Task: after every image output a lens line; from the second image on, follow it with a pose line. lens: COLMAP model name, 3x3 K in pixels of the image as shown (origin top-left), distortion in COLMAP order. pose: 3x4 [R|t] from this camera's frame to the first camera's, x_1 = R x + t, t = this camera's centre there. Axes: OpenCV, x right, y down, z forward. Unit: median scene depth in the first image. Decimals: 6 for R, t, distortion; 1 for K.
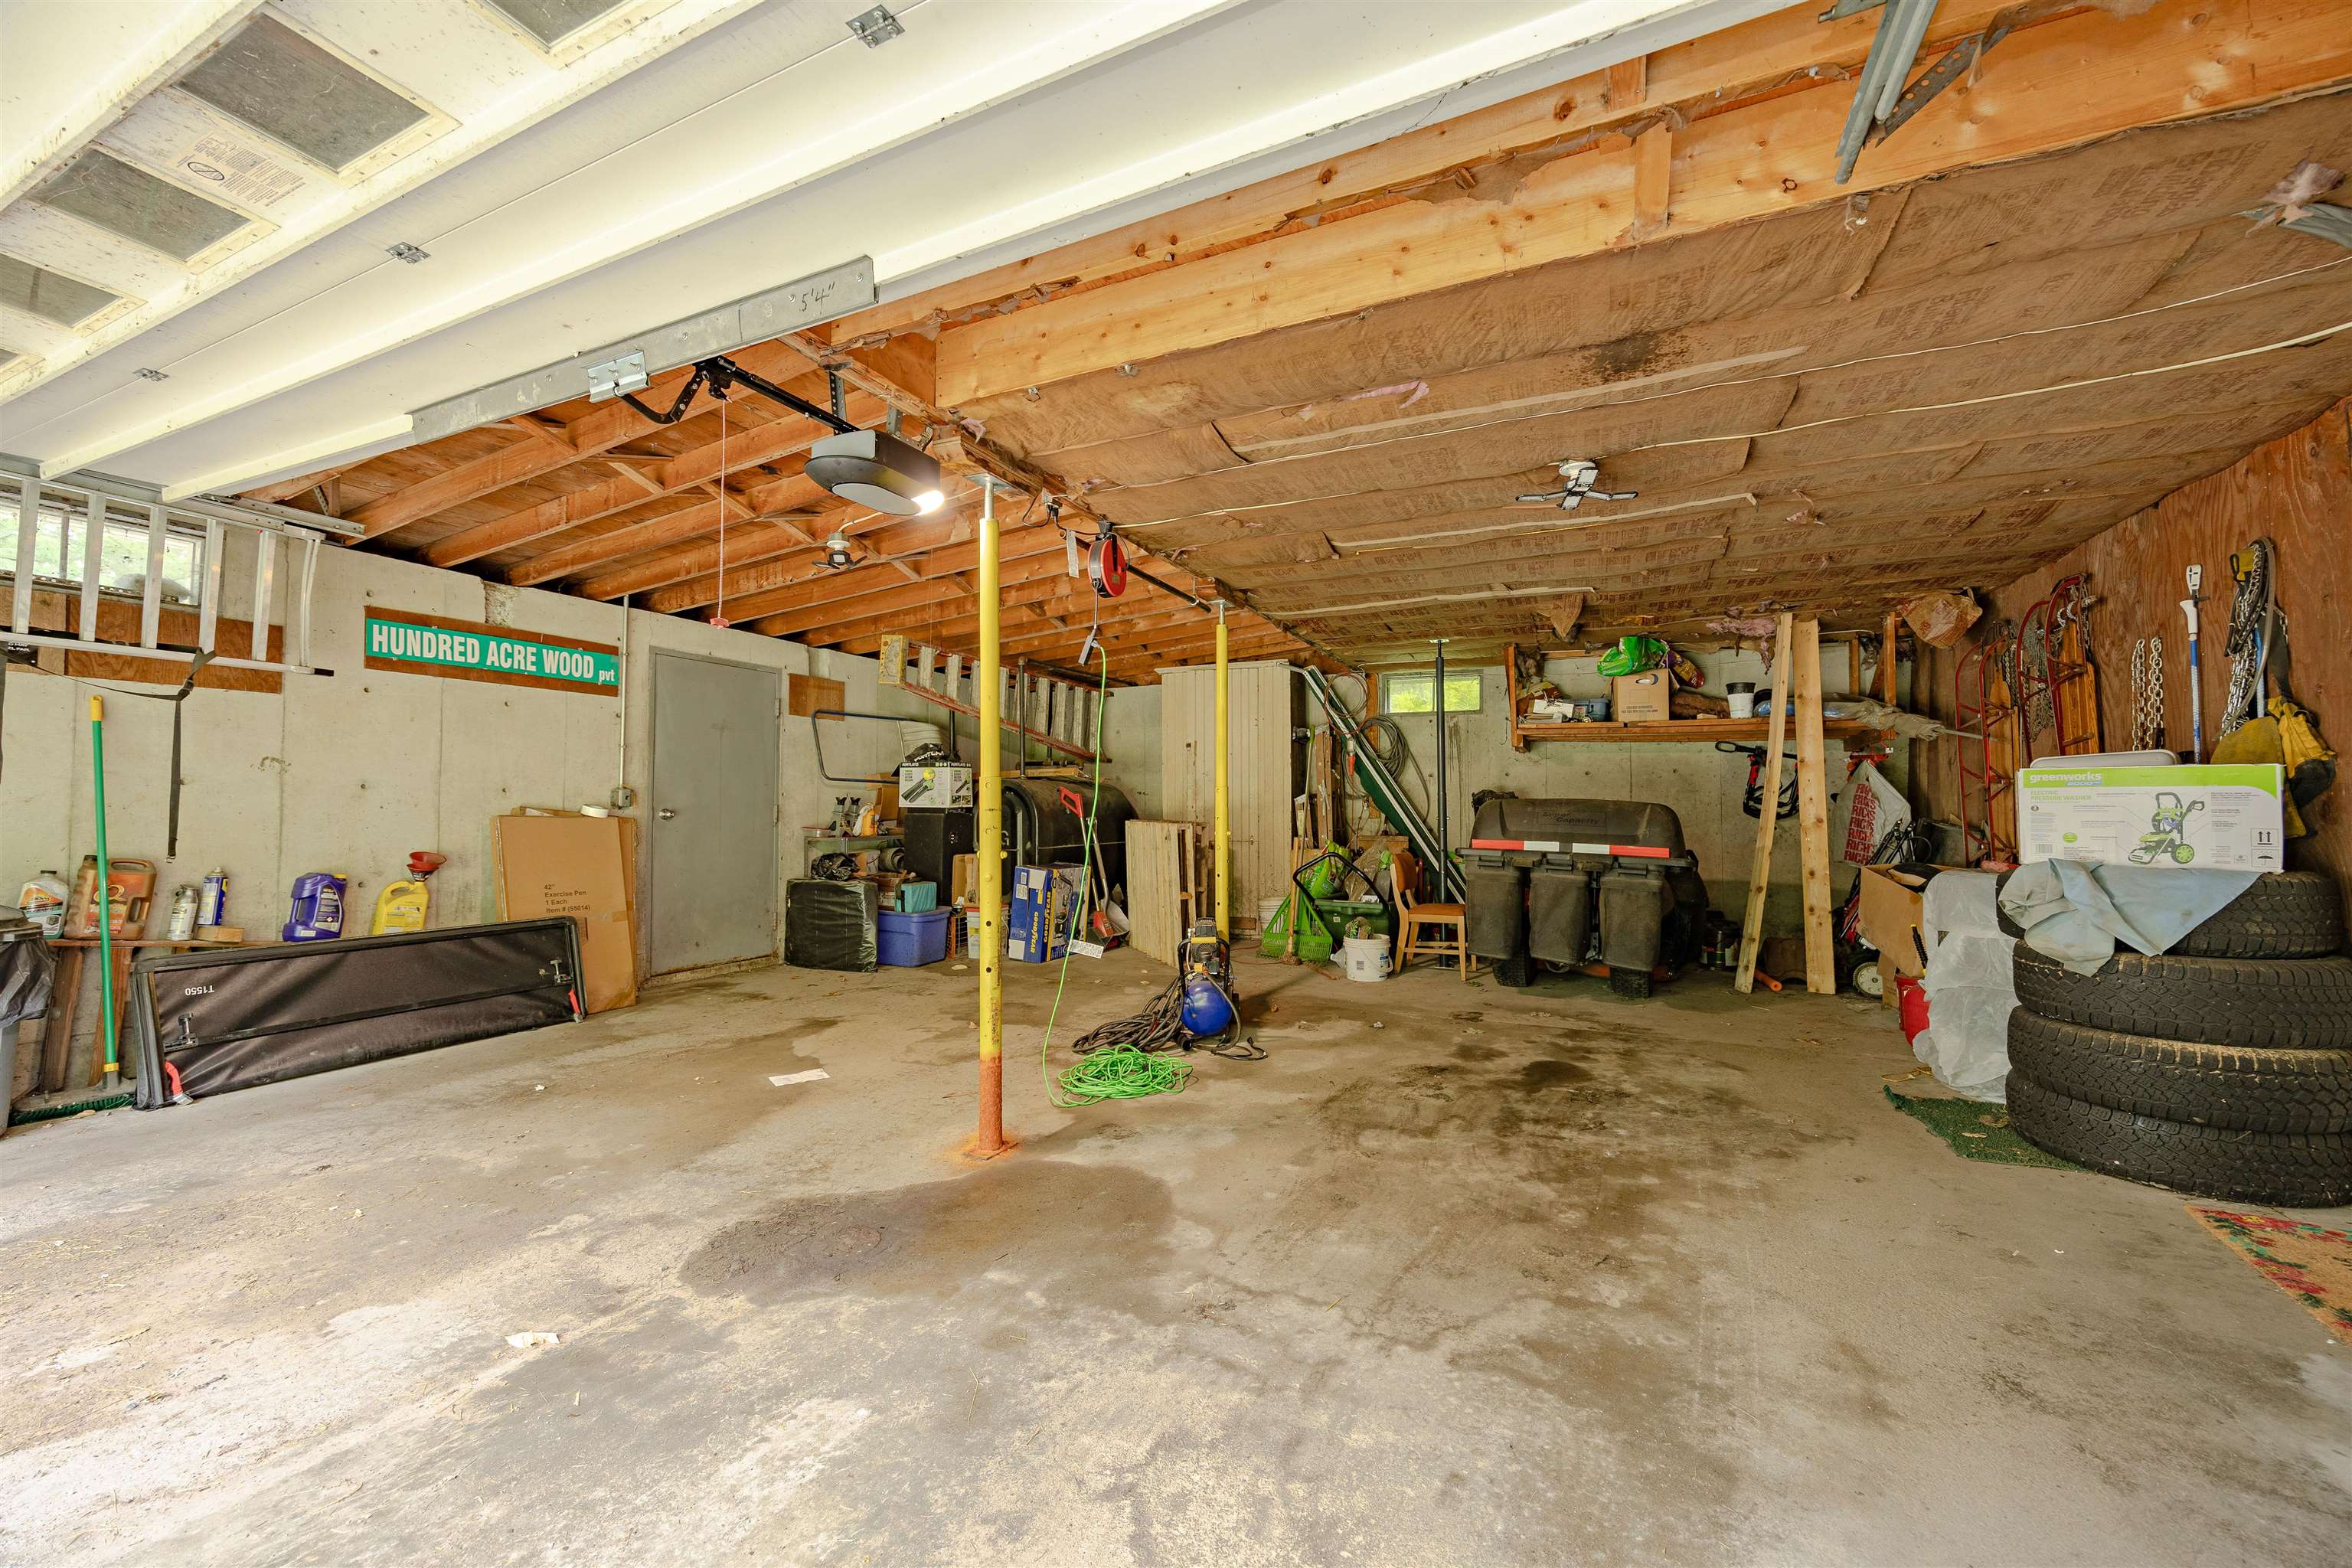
lens RADIAL K [[882.6, 0, 1171.8], [0, 882.6, 786.1], [0, 0, 1]] dist [-0.003760, -0.000039]
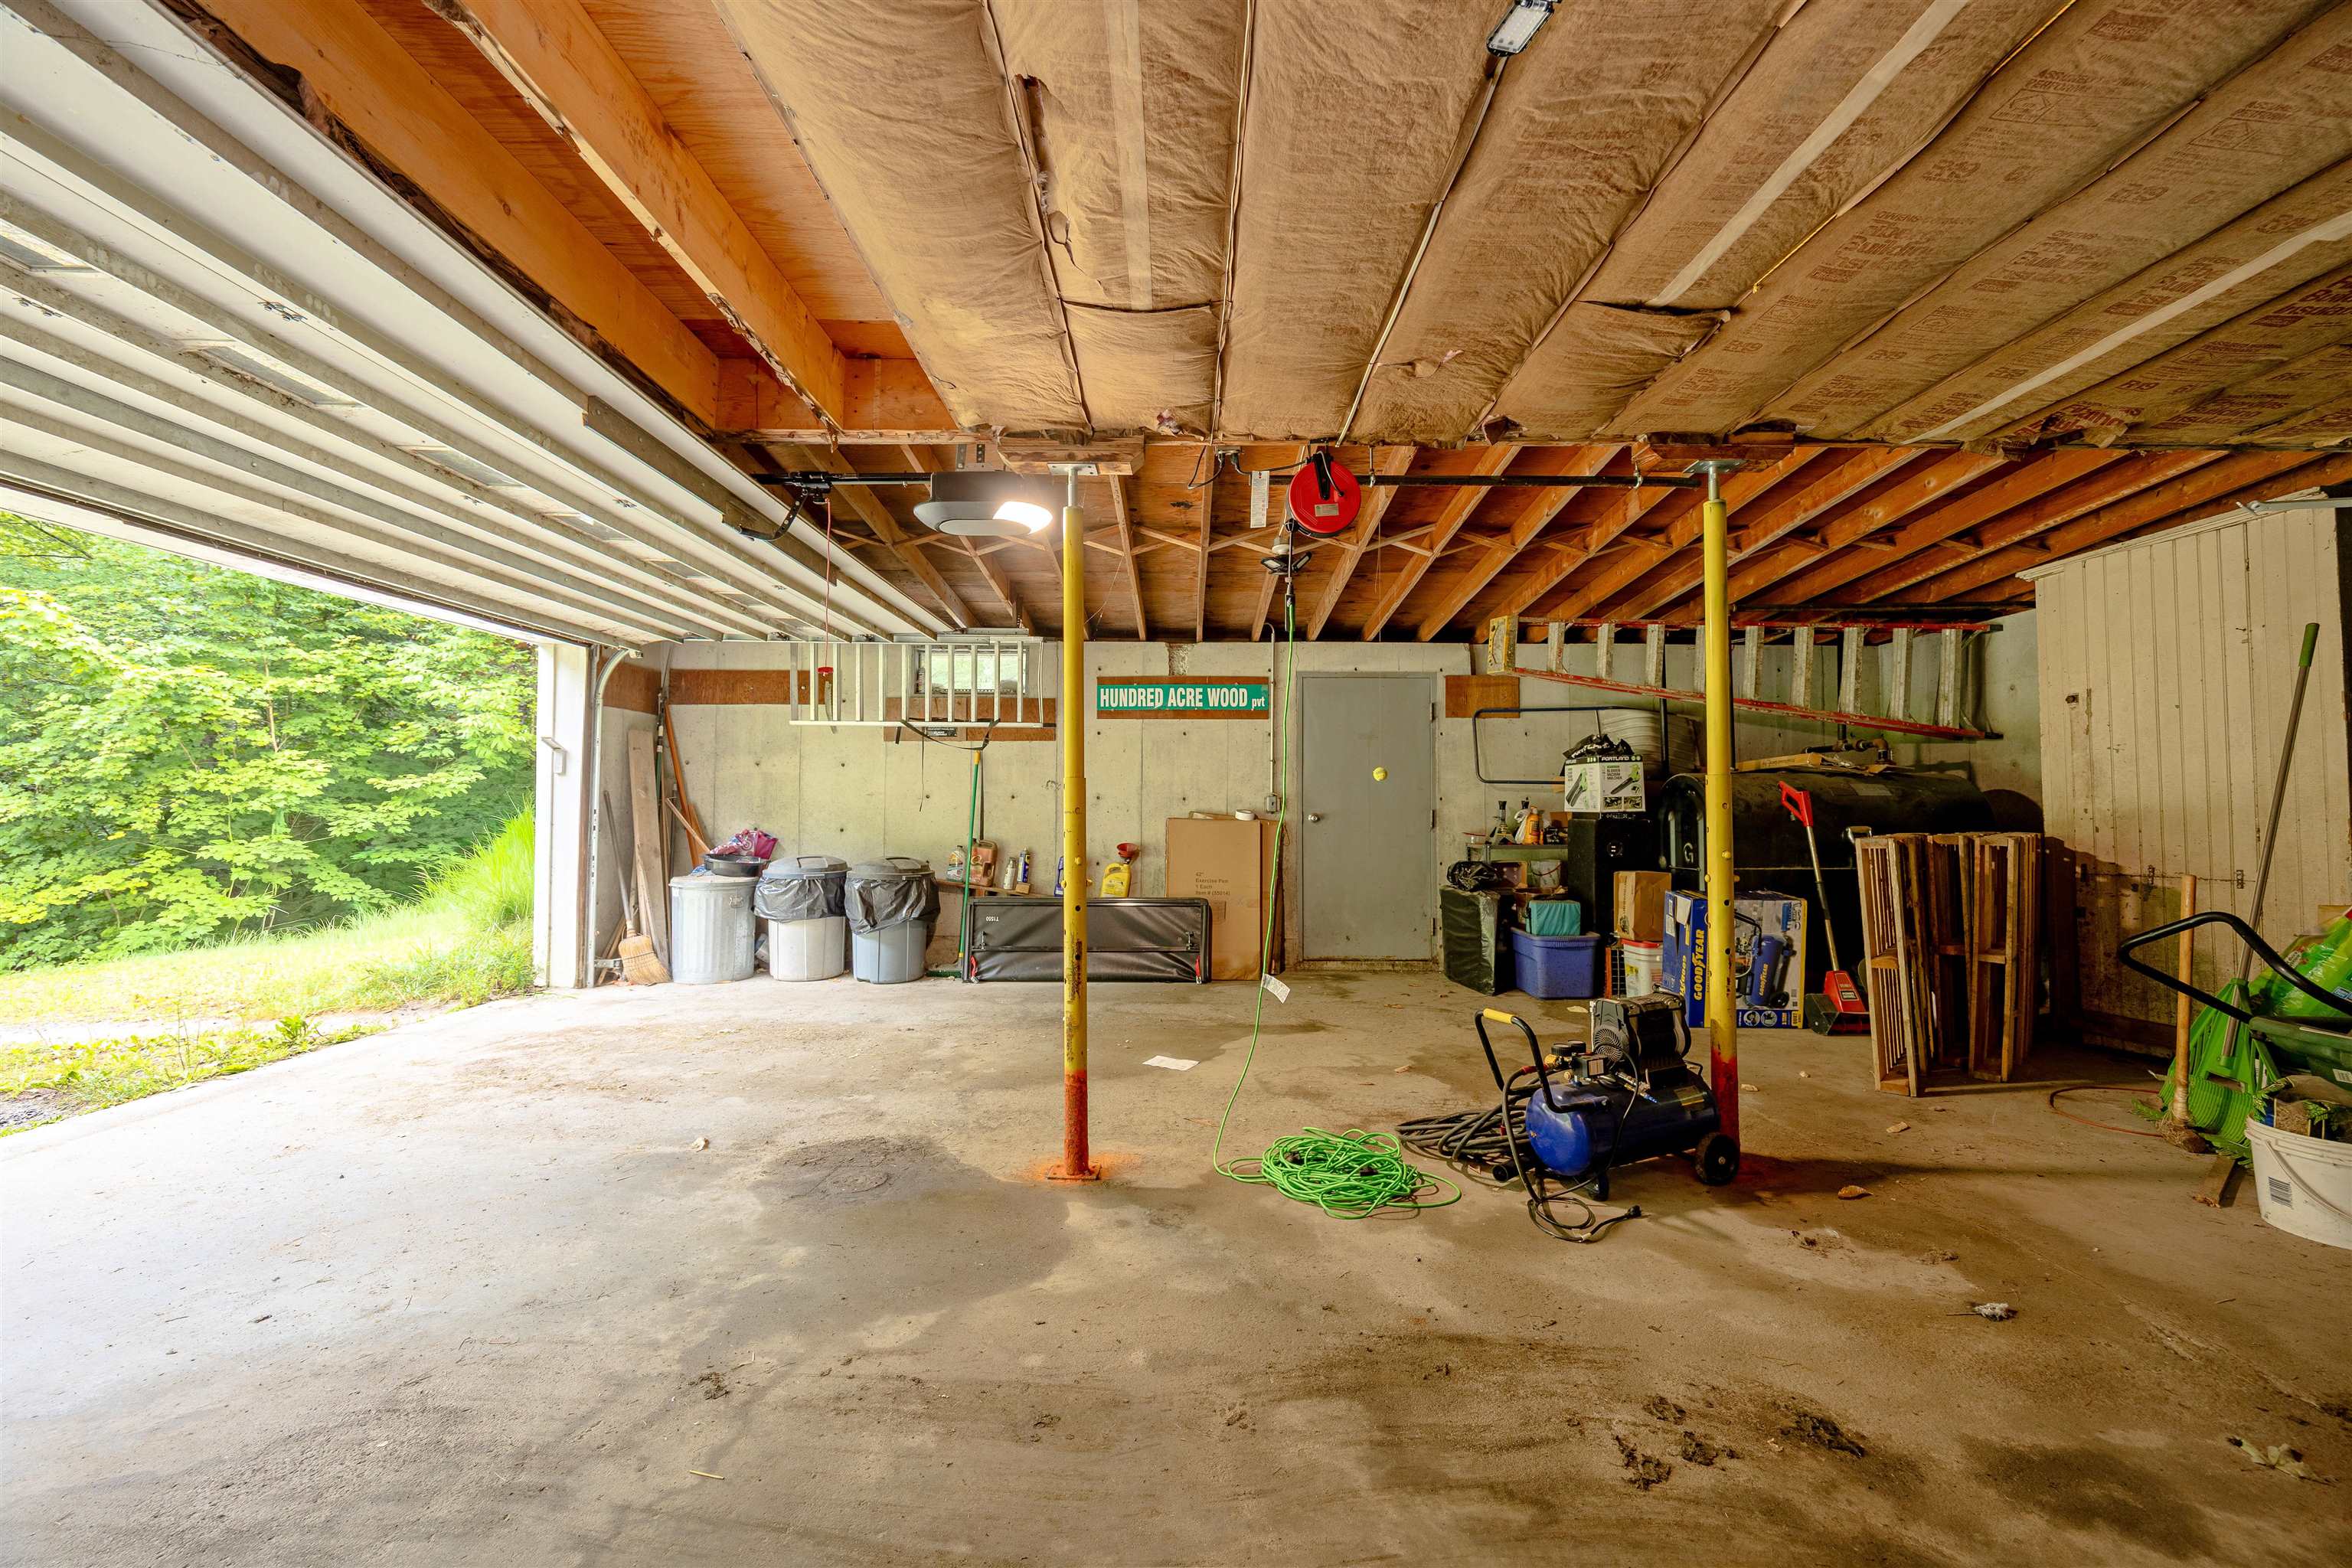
lens RADIAL K [[882.6, 0, 1171.8], [0, 882.6, 786.1], [0, 0, 1]] dist [-0.003760, -0.000039]
pose [[0.425994, -0.037457, -0.903950, 0.581454], [0.019970, 0.999288, -0.031996, 0.034721], [0.904506, -0.004422, 0.426439, 0.598911]]
